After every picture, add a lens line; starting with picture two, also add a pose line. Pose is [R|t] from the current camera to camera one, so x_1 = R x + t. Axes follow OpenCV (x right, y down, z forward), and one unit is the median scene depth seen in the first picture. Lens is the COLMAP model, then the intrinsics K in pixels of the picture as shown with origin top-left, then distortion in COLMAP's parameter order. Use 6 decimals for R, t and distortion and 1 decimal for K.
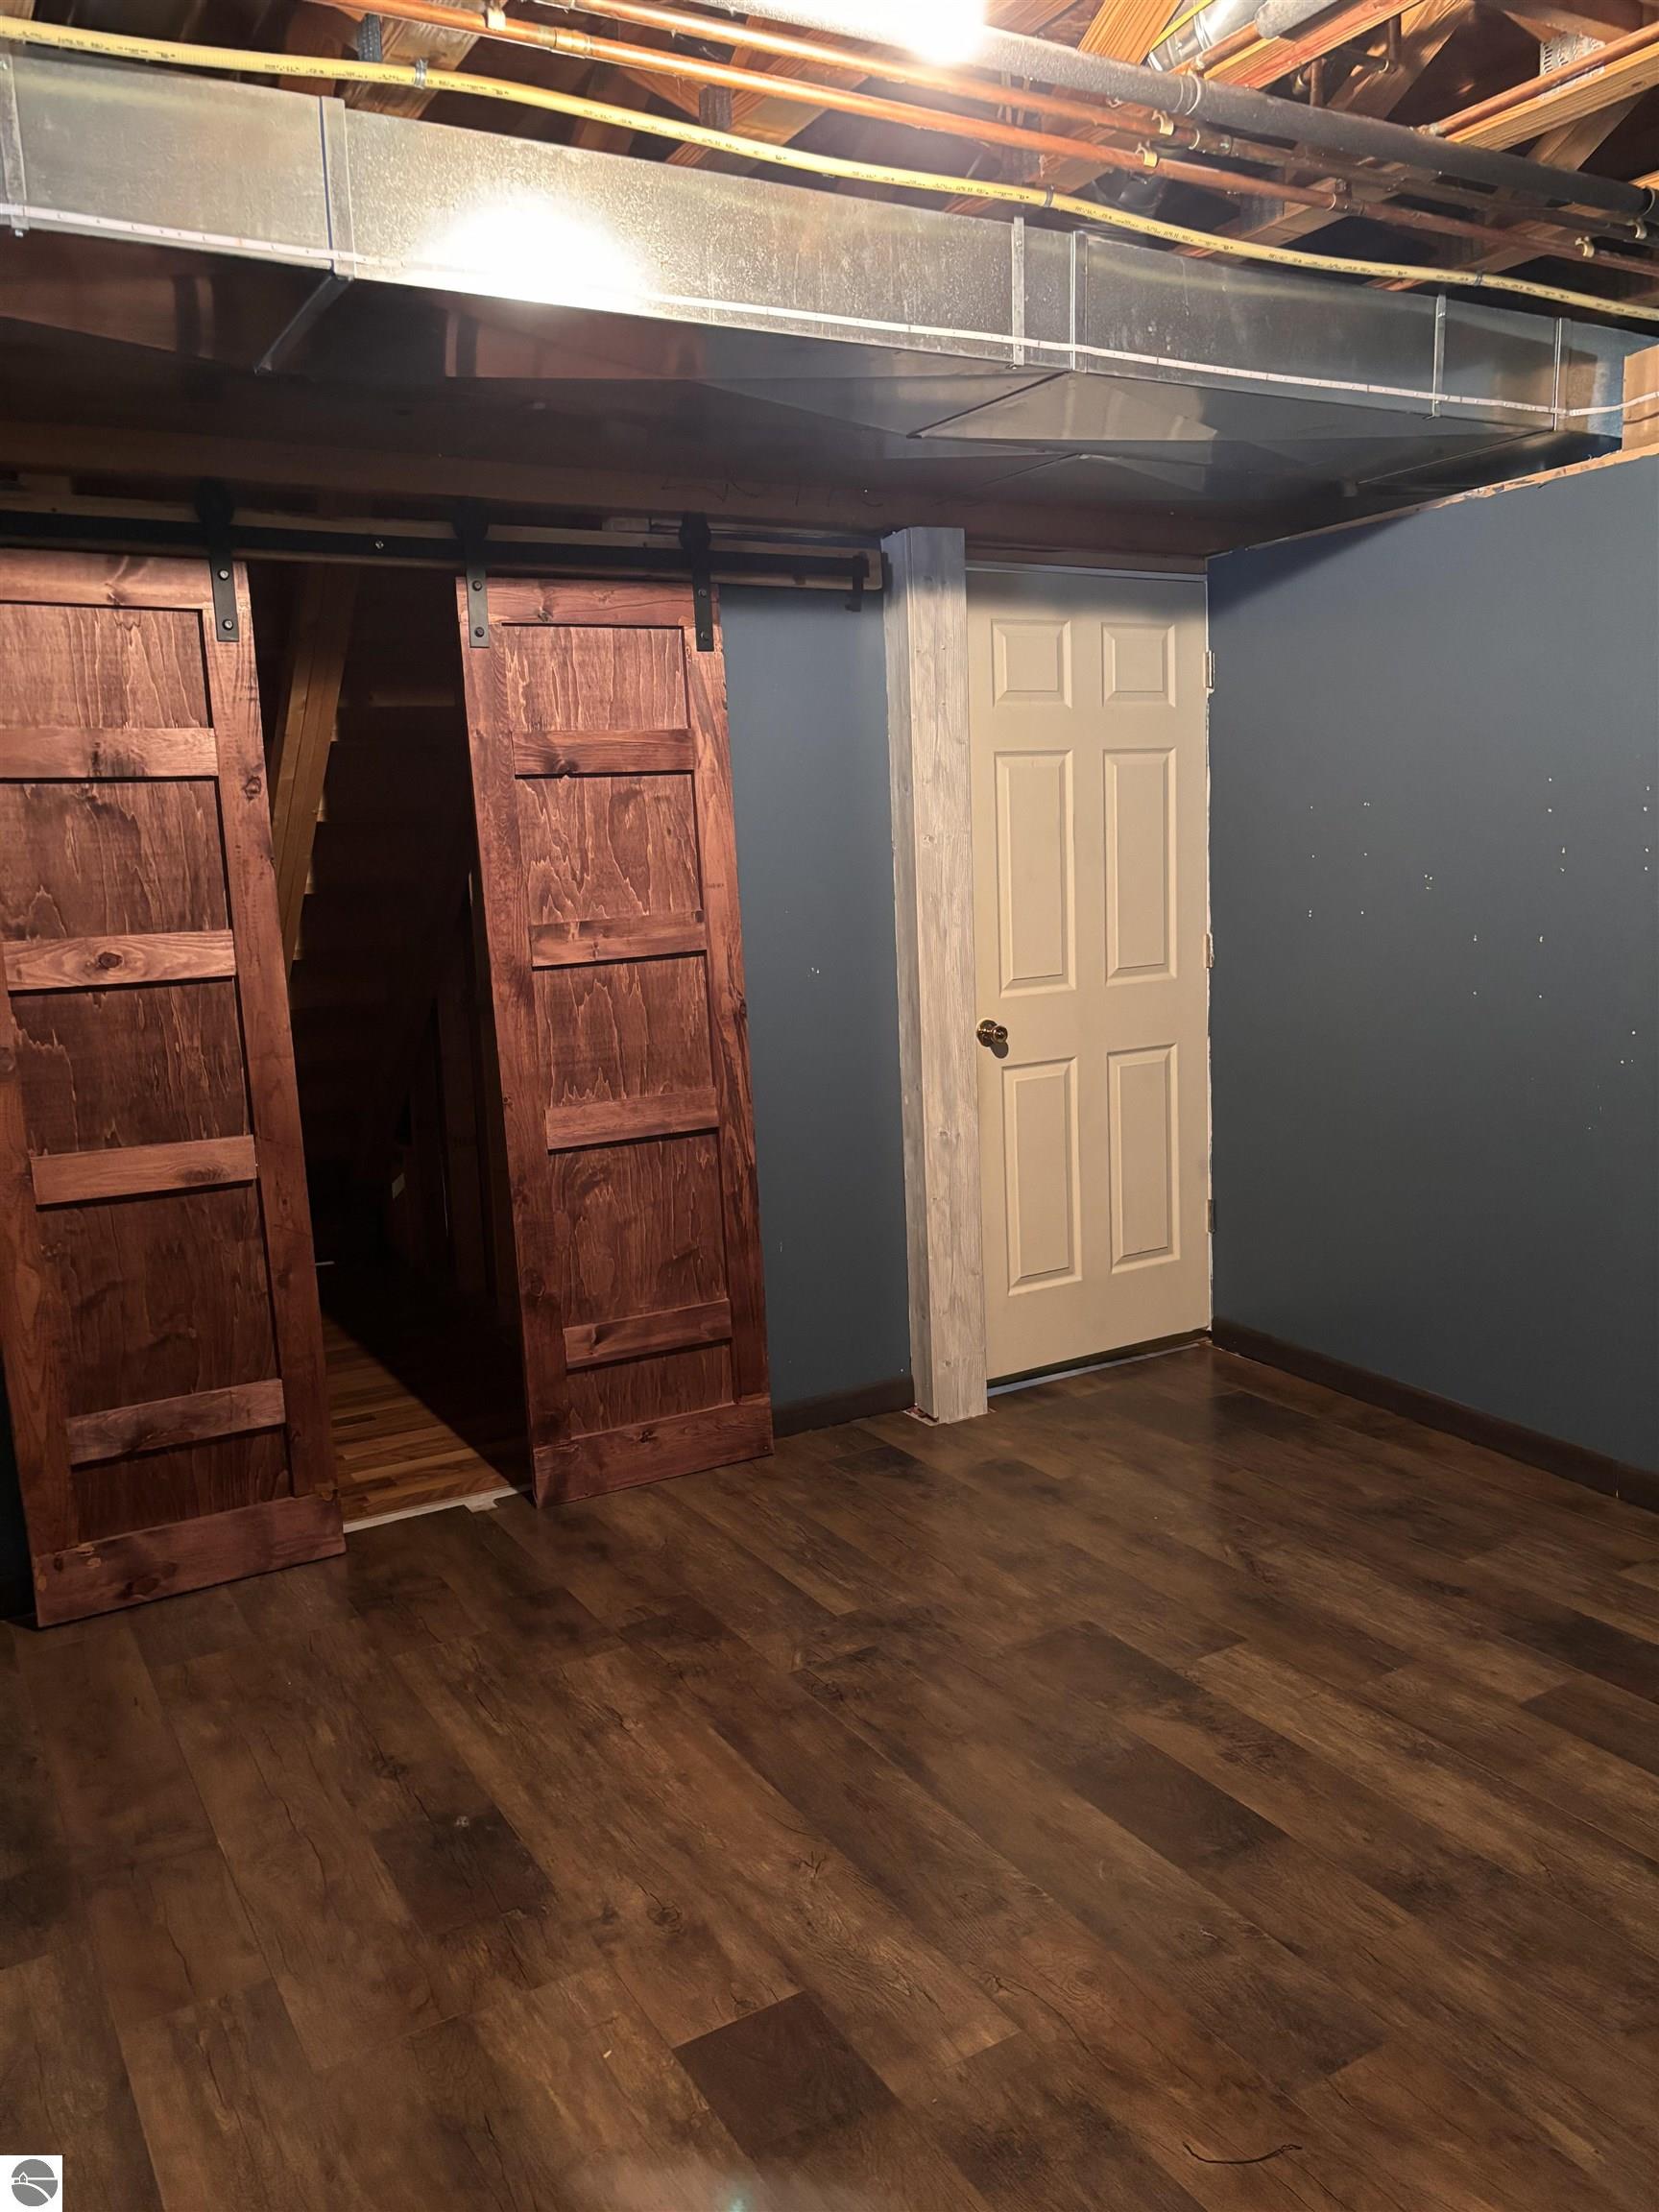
lens RADIAL K [[1667.8, 0, 829.4], [0, 1667.8, 1107.3], [0, 0, 1]] dist [0.031595, -0.001826]
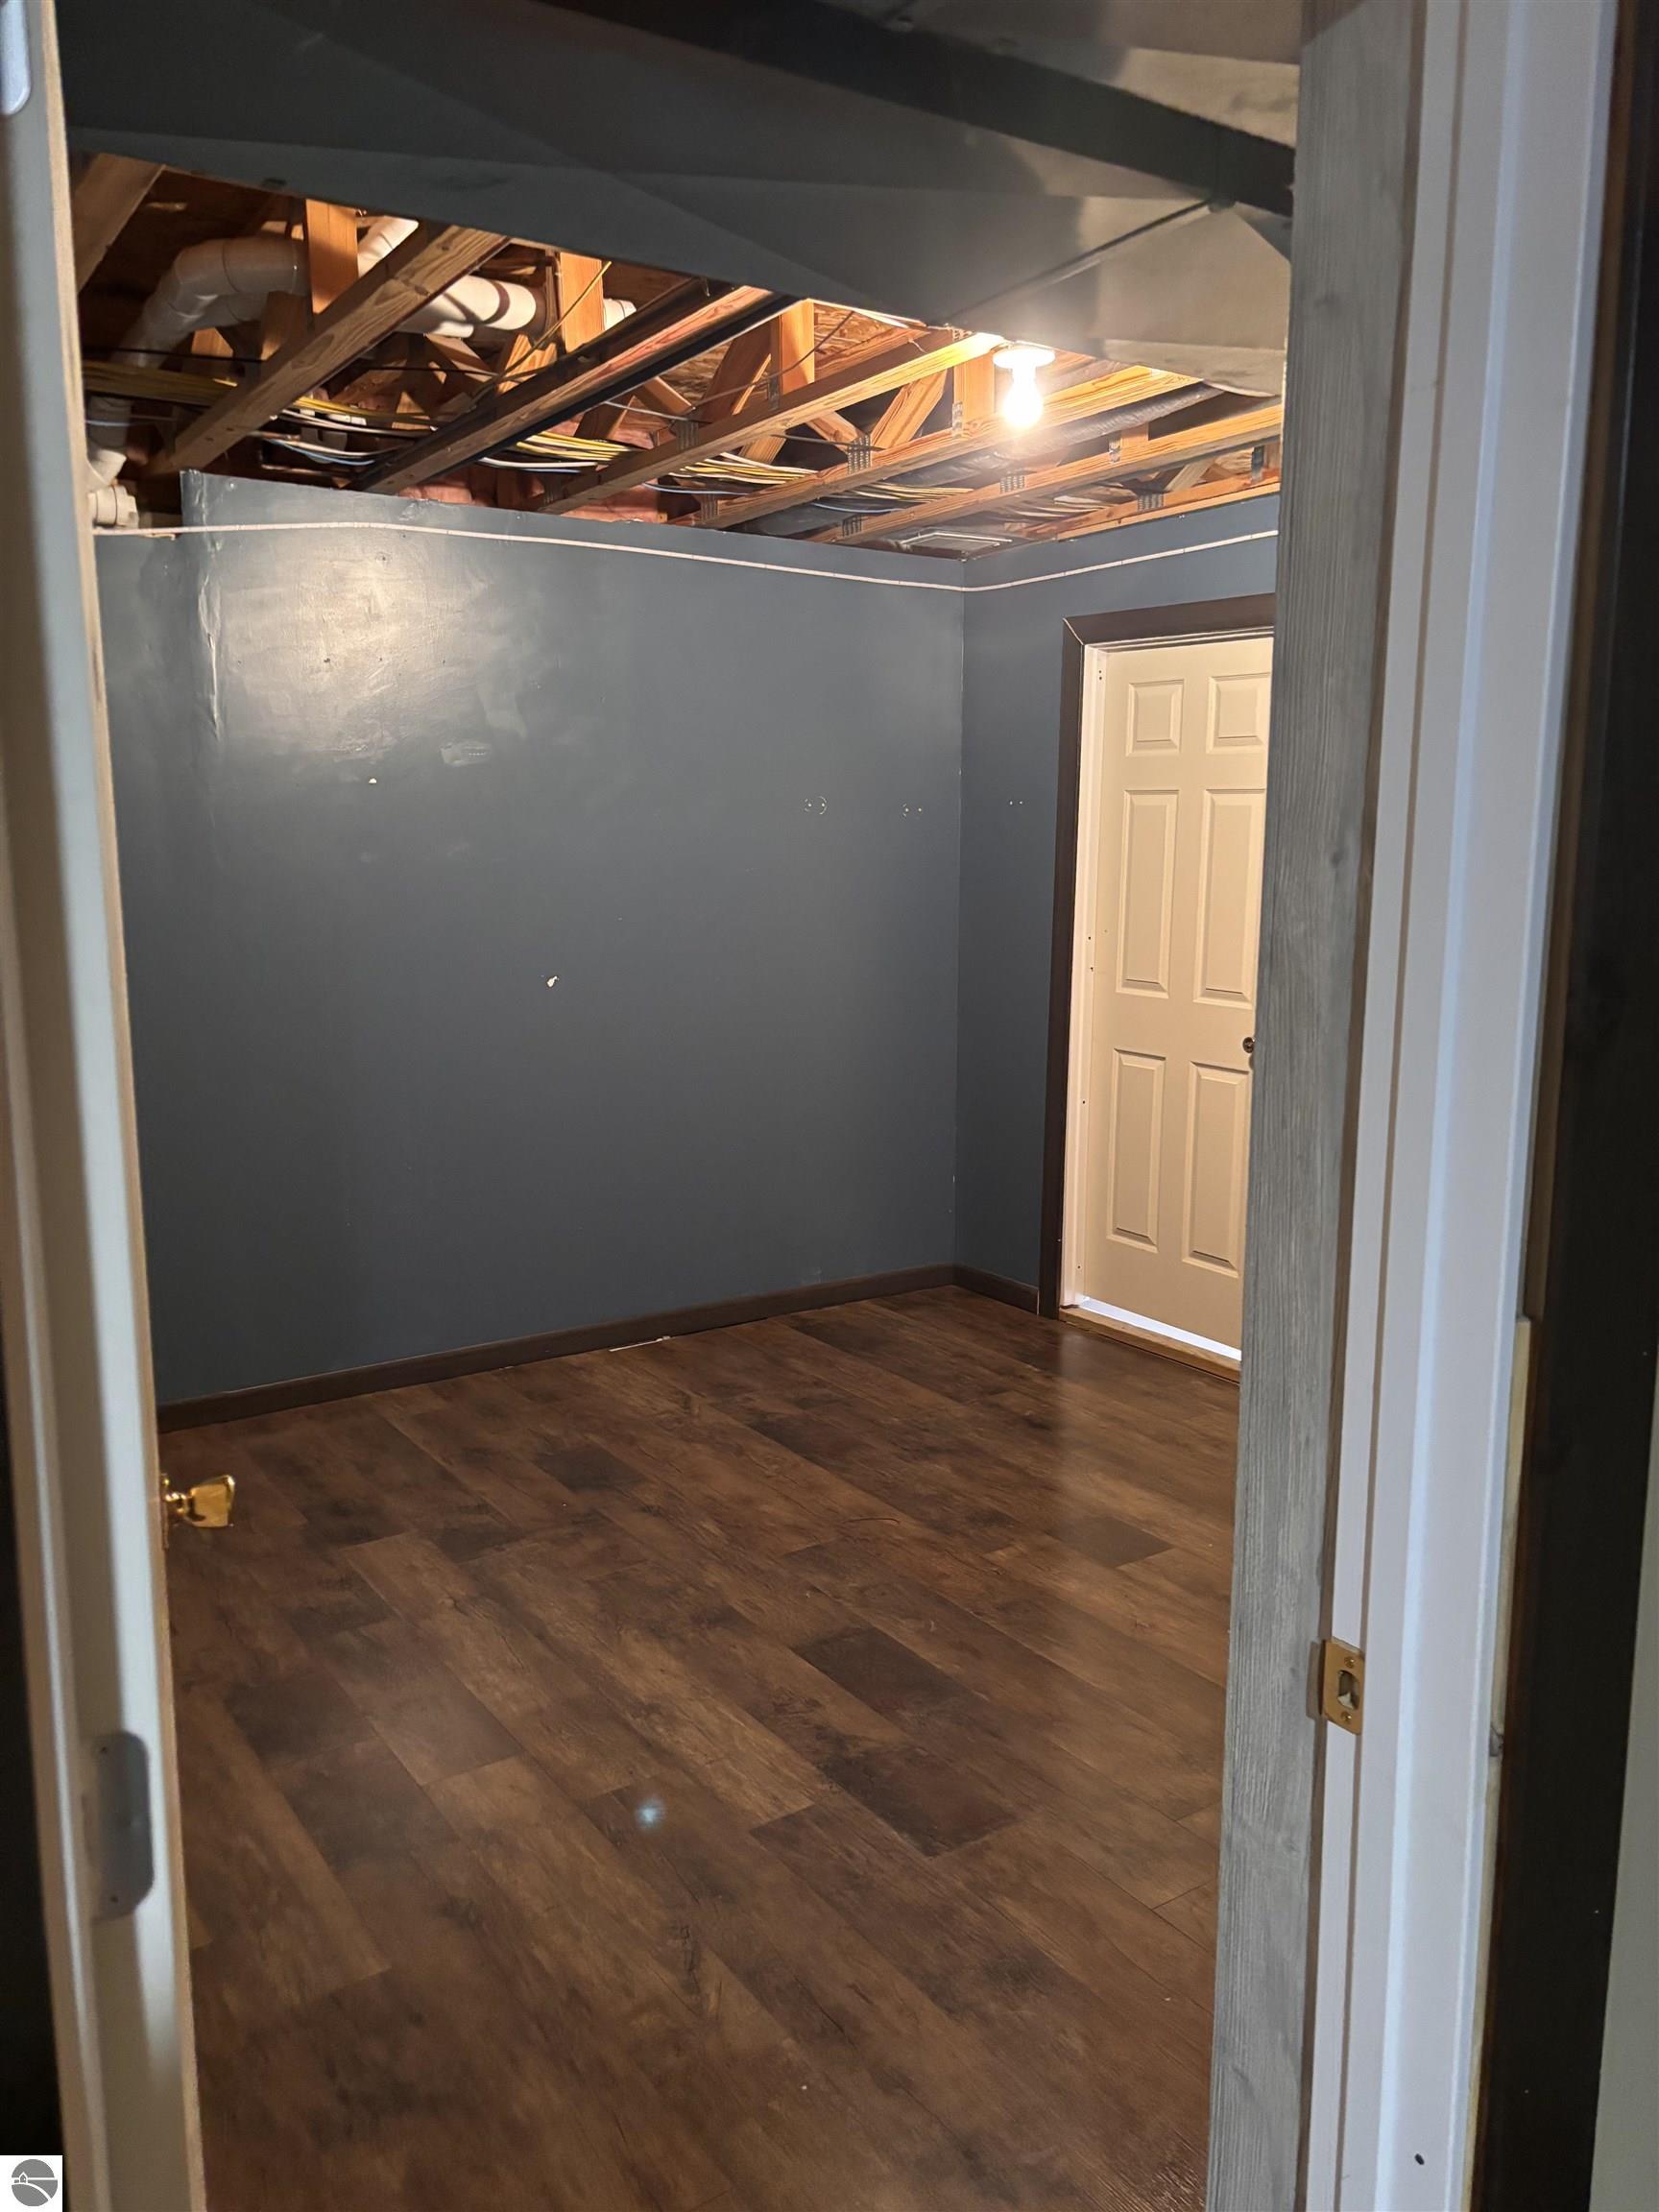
lens RADIAL K [[1667.8, 0, 828.8], [0, 1667.8, 1107.6], [0, 0, 1]] dist [0.031595, -0.001826]
pose [[-0.997463, 0.043963, -0.055998, 0.286640], [0.023584, 0.946190, 0.322752, -0.379223], [0.067174, 0.320612, -0.944826, 2.032624]]
